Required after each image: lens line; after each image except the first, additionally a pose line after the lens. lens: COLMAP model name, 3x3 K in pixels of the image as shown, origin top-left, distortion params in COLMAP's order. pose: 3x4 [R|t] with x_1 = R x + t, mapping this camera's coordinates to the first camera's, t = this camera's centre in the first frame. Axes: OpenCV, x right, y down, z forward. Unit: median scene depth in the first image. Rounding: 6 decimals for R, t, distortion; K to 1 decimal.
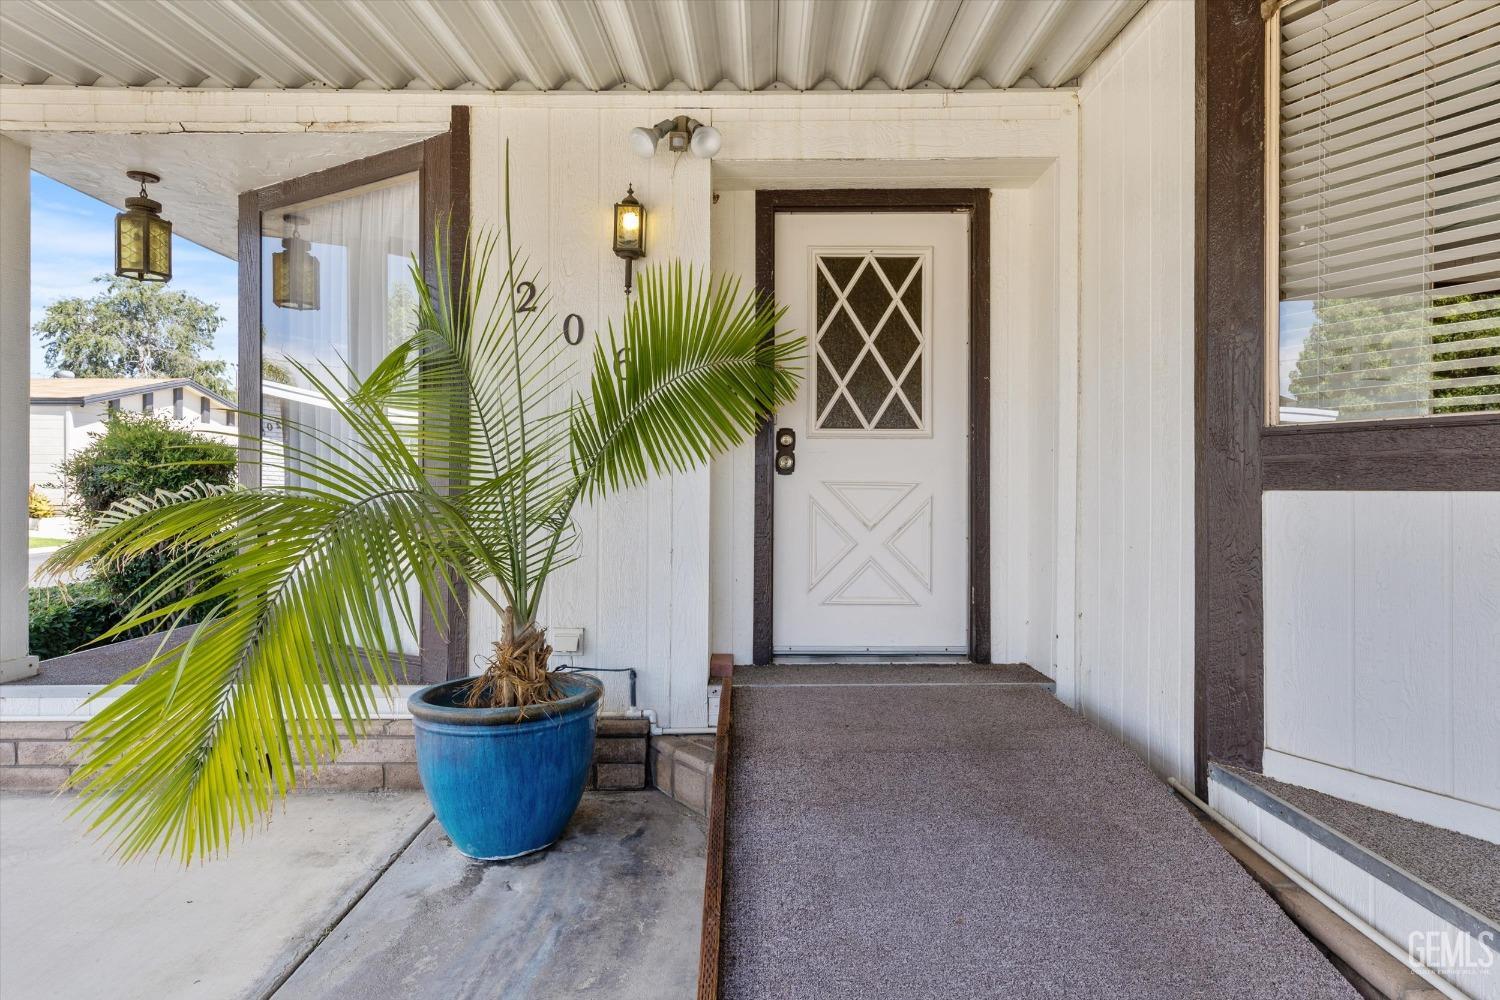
lens RADIAL K [[855.3, 0, 749.7], [0, 855.3, 486.4], [0, 0, 1]] dist [0.003082, 0.000571]
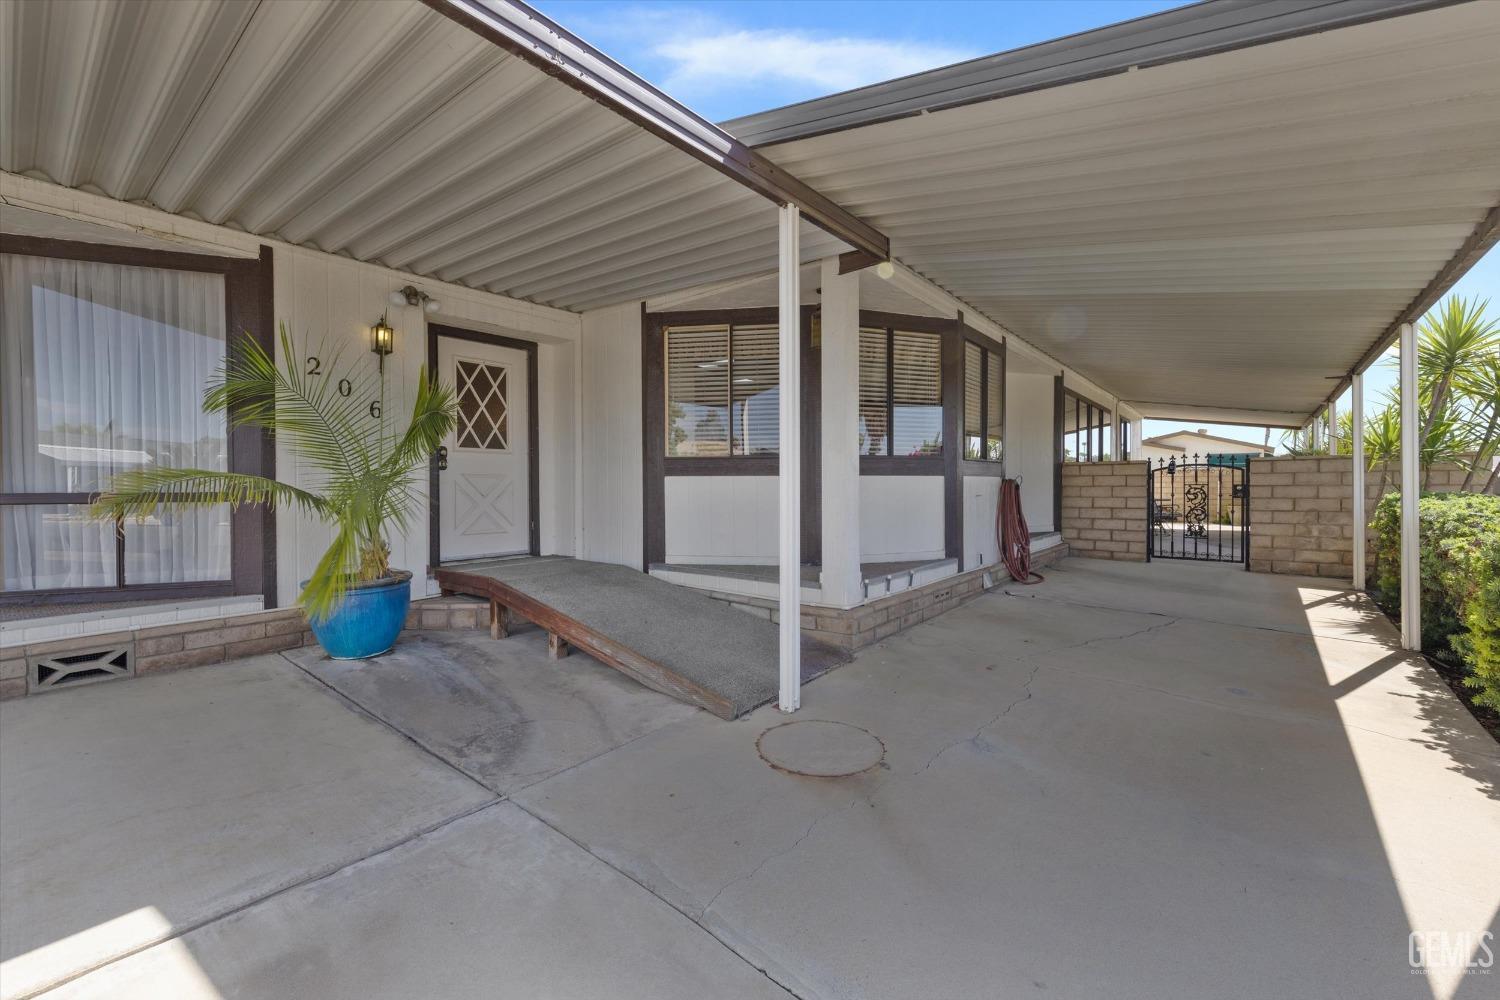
lens RADIAL K [[611.3, 0, 751.2], [0, 611.3, 490.0], [0, 0, 1]] dist [0.000944, 0.000001]
pose [[0.635127, -0.010623, 0.772335, -0.590666], [0.002237, 0.999927, 0.011914, 0.016974], [-0.772405, -0.005839, 0.635104, -0.435059]]
